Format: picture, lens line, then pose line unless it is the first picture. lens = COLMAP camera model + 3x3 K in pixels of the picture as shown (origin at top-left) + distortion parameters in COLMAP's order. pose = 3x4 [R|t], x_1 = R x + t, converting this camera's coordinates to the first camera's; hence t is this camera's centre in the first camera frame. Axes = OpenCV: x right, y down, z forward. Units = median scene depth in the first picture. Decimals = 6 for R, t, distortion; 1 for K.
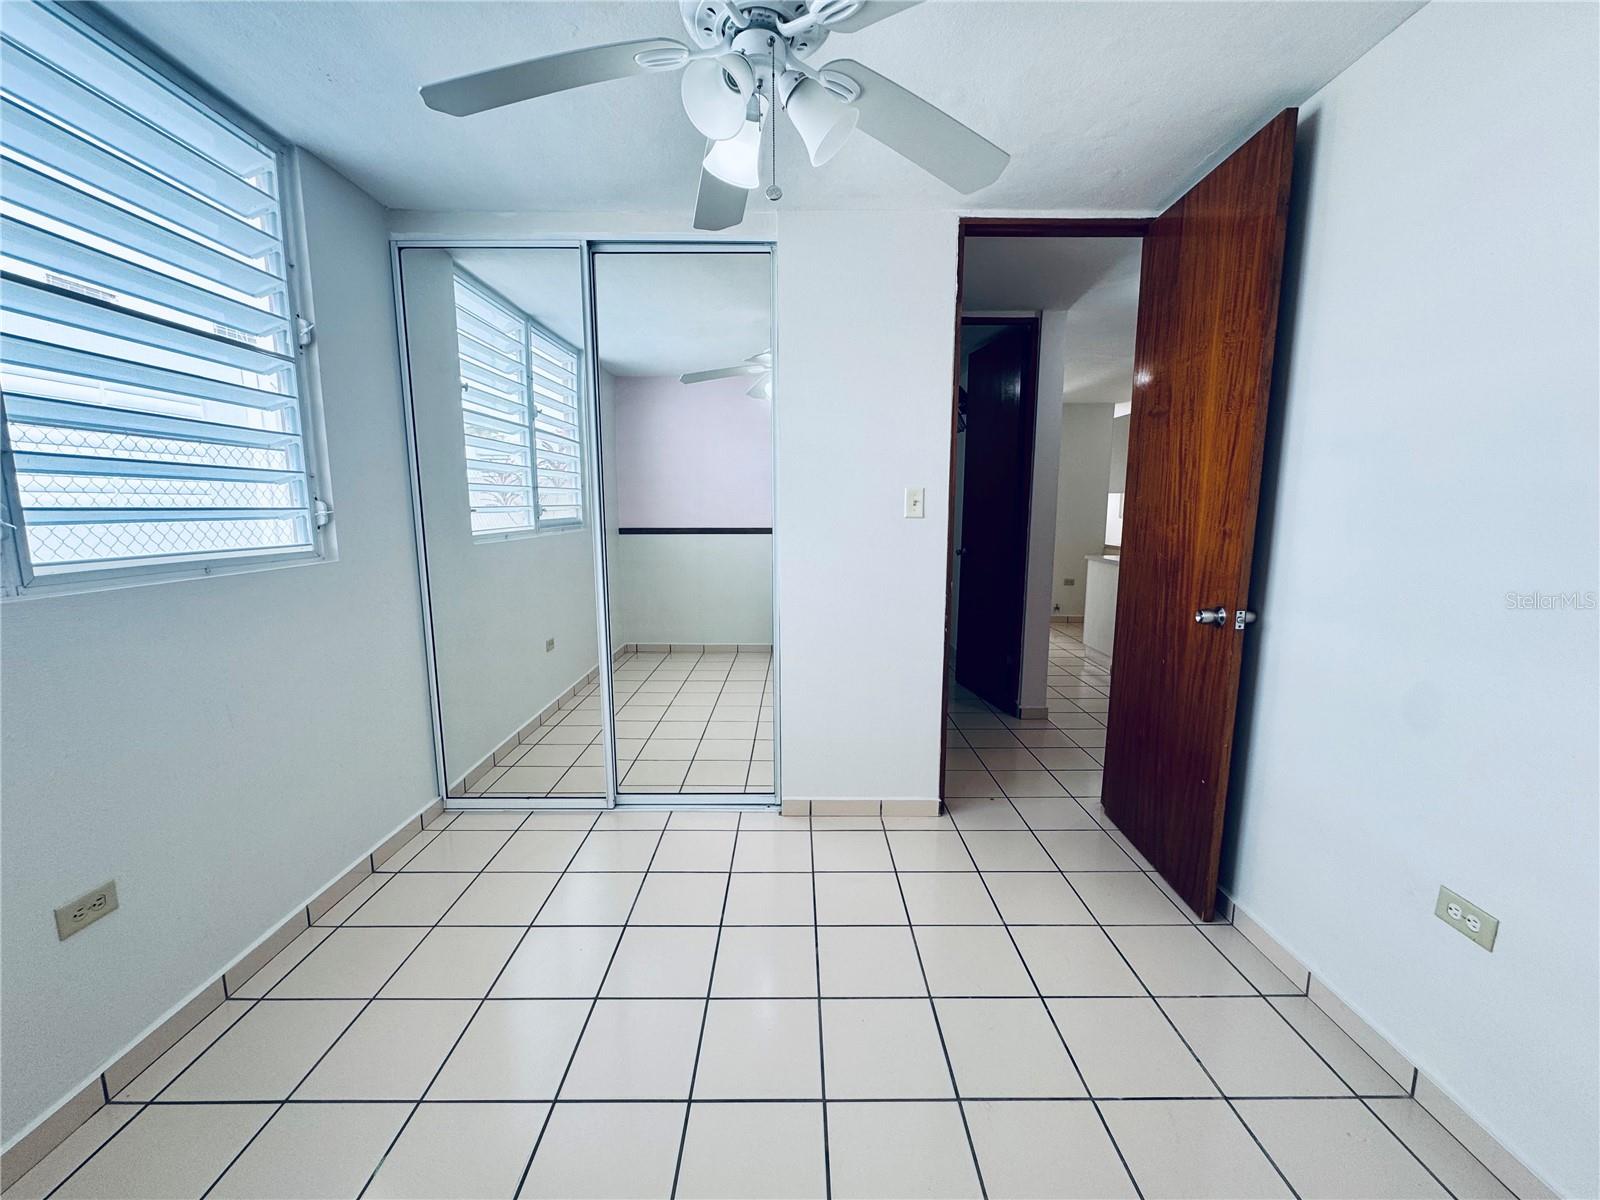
lens RADIAL K [[641.7, 0, 806.1], [0, 641.7, 599.7], [0, 0, 1]] dist [-0.005481, 0.001996]
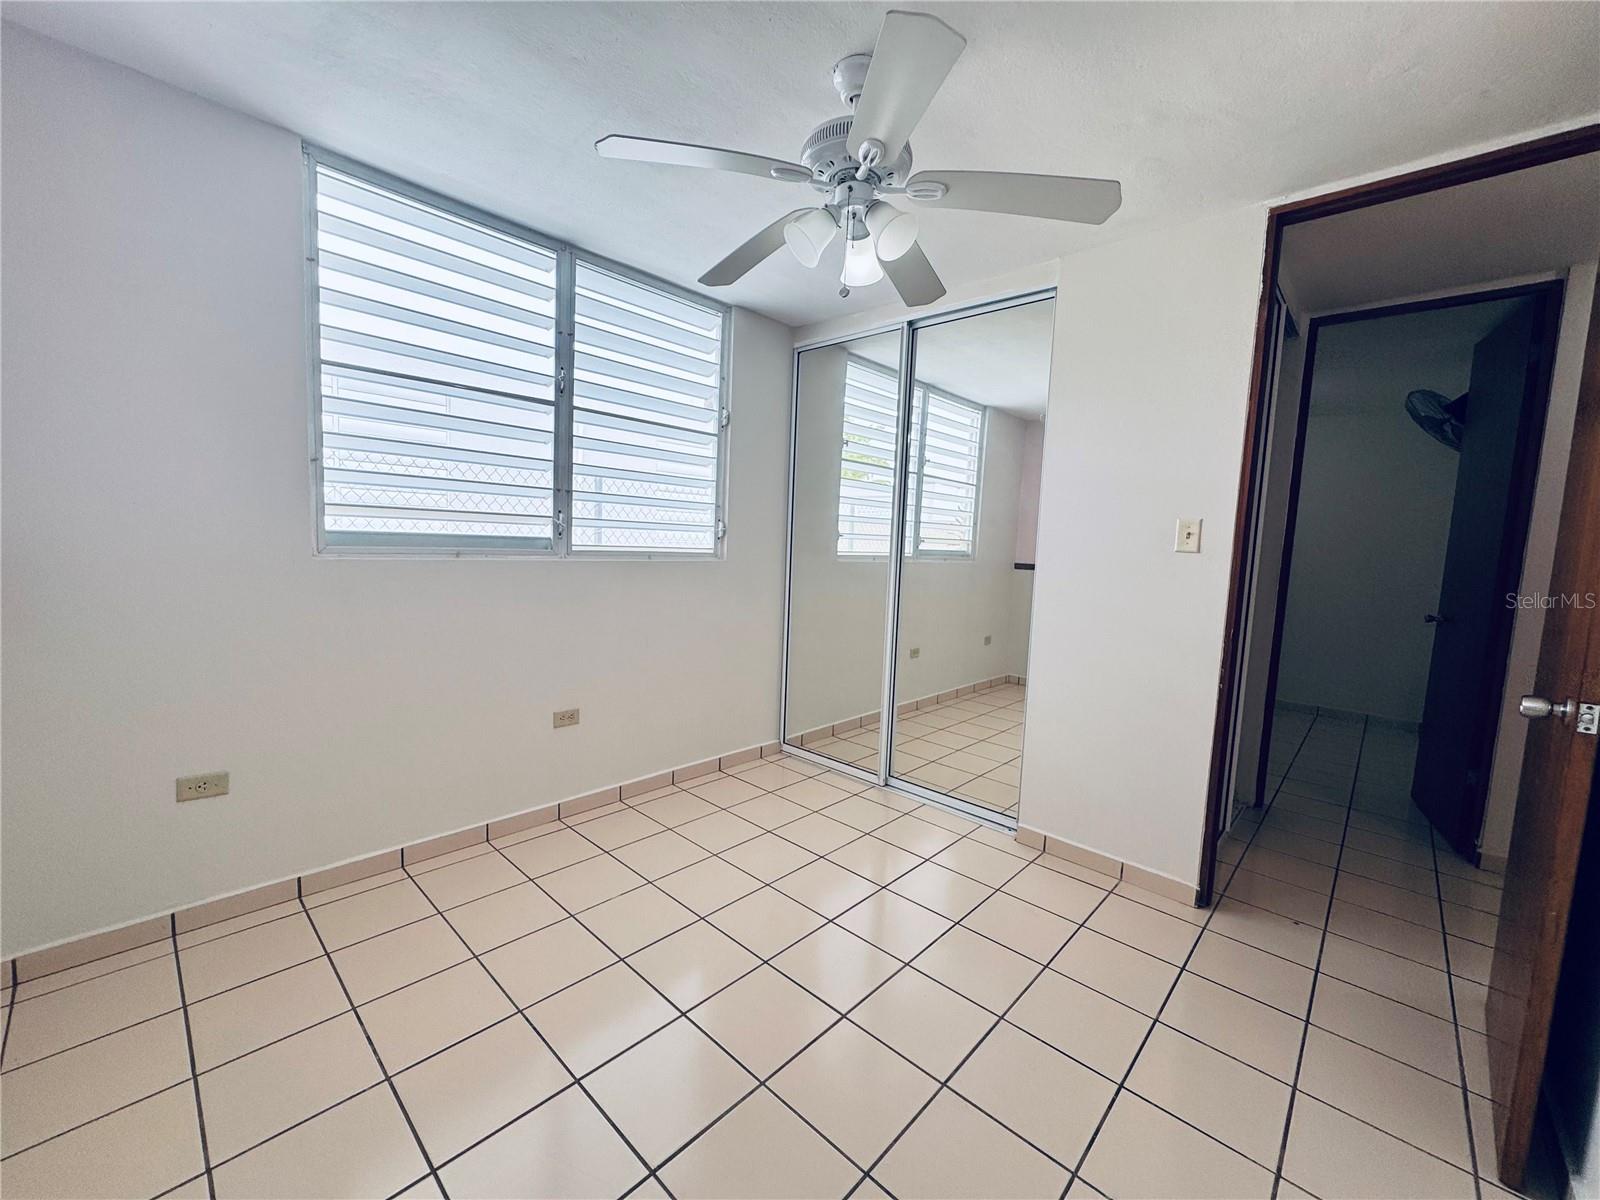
lens RADIAL K [[641.7, 0, 798.3], [0, 641.7, 599.5], [0, 0, 1]] dist [-0.005481, 0.001996]
pose [[0.724193, 0.093152, -0.683277, 0.431681], [-0.140142, 0.990039, -0.013560, 0.027232], [0.675207, 0.105576, 0.730033, -0.004753]]
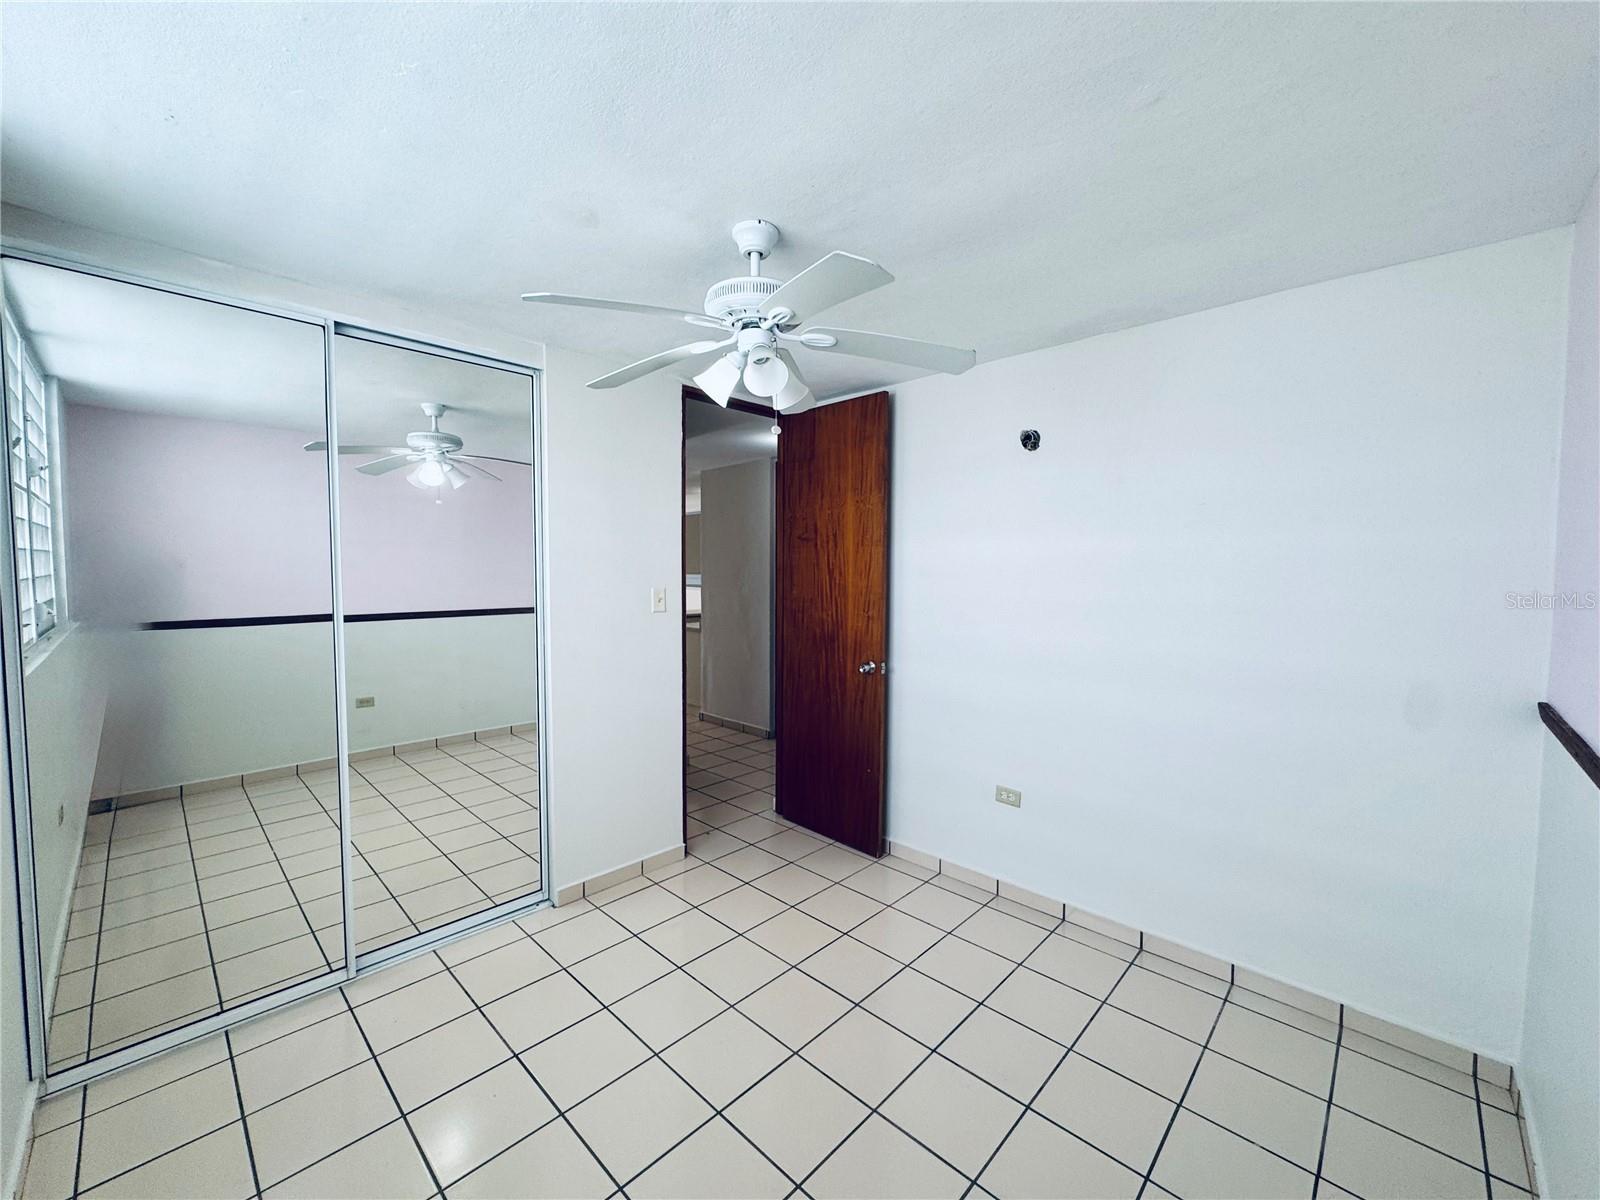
lens RADIAL K [[641.7, 0, 803.9], [0, 641.7, 599.4], [0, 0, 1]] dist [-0.005481, 0.001996]
pose [[0.692800, -0.032846, 0.720381, -0.567893], [0.098425, 0.993921, -0.049339, -0.071751], [-0.714381, 0.105086, 0.691821, -0.041641]]
